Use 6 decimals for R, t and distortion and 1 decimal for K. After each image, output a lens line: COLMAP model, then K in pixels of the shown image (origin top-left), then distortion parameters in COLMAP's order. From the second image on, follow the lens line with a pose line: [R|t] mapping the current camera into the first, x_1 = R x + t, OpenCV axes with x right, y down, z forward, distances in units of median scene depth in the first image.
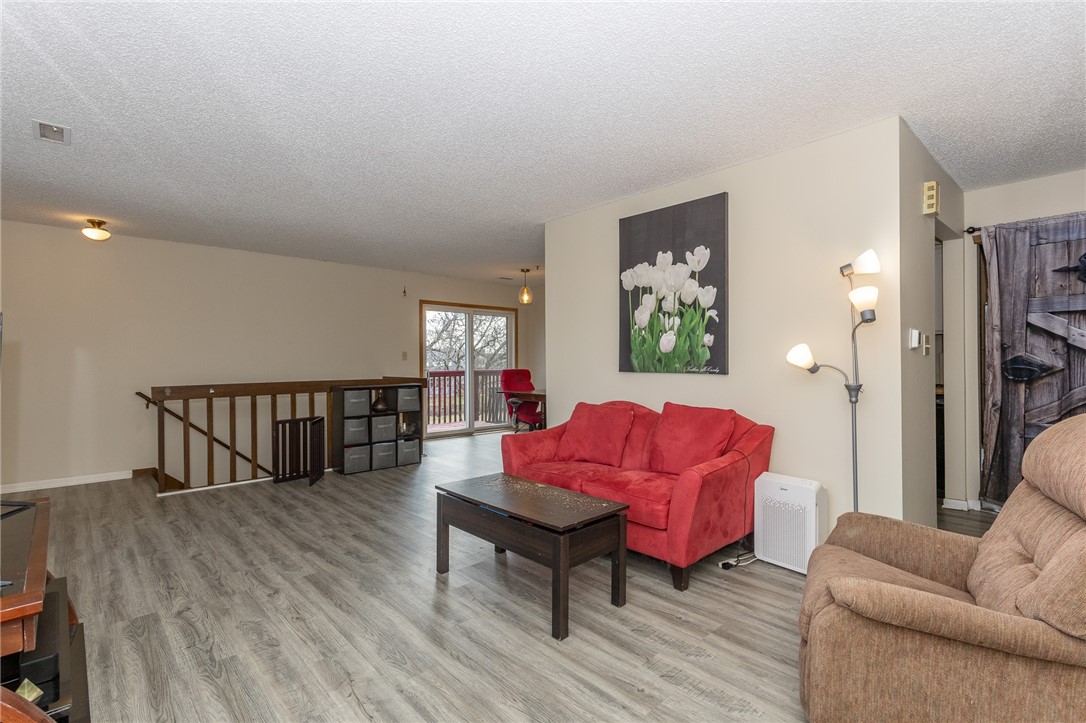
lens RADIAL K [[514.0, 0, 539.9], [0, 514.0, 364.0], [0, 0, 1]] dist [0.001574, 0.003088]
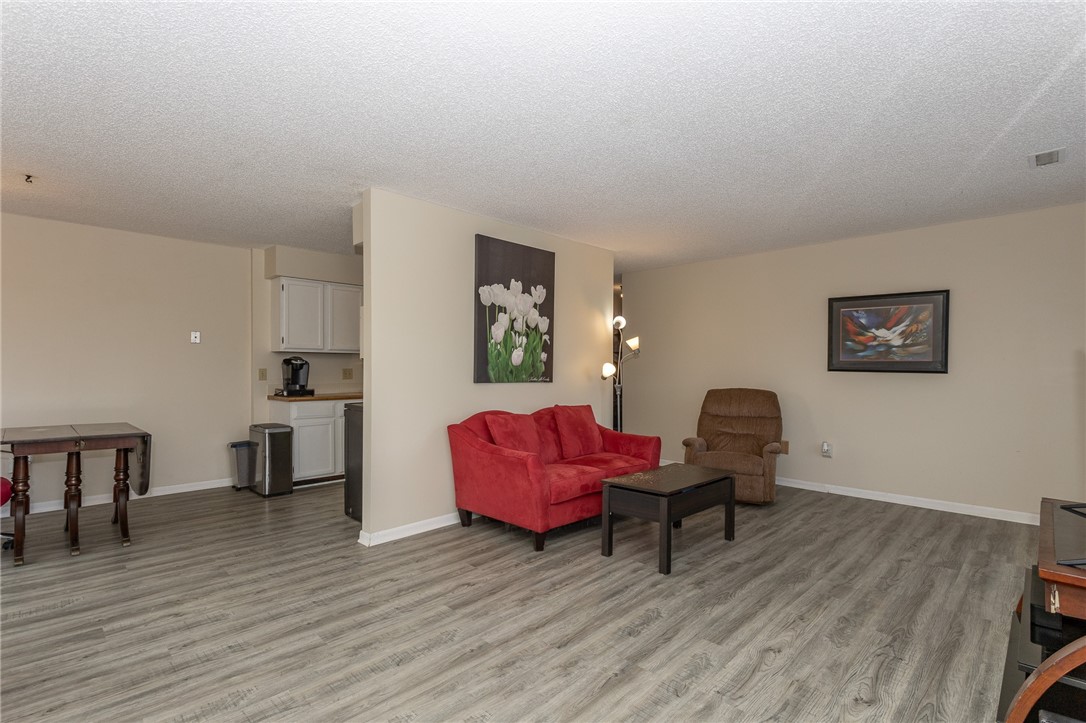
lens RADIAL K [[514.0, 0, 546.1], [0, 514.0, 369.8], [0, 0, 1]] dist [0.001574, 0.003088]
pose [[-0.048936, 0.006033, 0.998784, -0.912037], [0.004520, 0.999973, -0.005819, -0.004842], [-0.998792, 0.004229, -0.048962, 0.958642]]
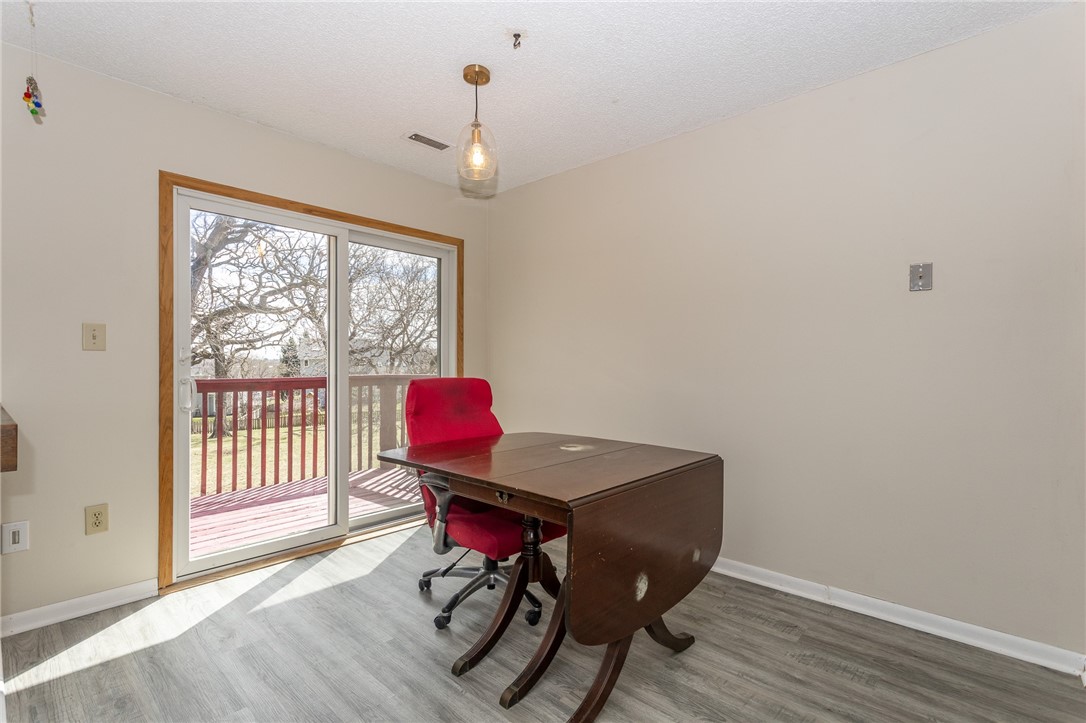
lens RADIAL K [[514.0, 0, 547.1], [0, 514.0, 360.4], [0, 0, 1]] dist [0.001574, 0.003088]
pose [[0.996785, 0.007100, 0.079803, -0.014724], [-0.006181, 0.999912, -0.011759, 0.001265], [-0.079880, 0.011228, 0.996741, 1.250086]]
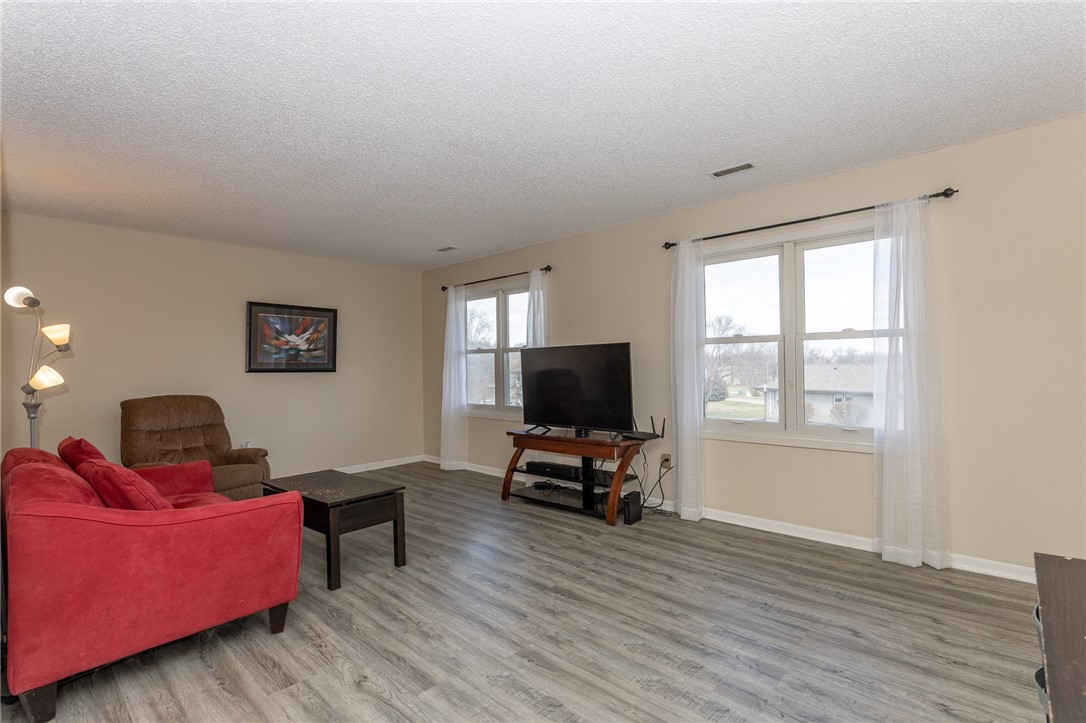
lens RADIAL K [[514.0, 0, 545.7], [0, 514.0, 362.5], [0, 0, 1]] dist [0.001574, 0.003088]
pose [[-0.996650, 0.021889, -0.078798, -0.312891], [0.021701, 0.999759, 0.003240, -0.019188], [0.078850, 0.001519, -0.996885, 1.569668]]
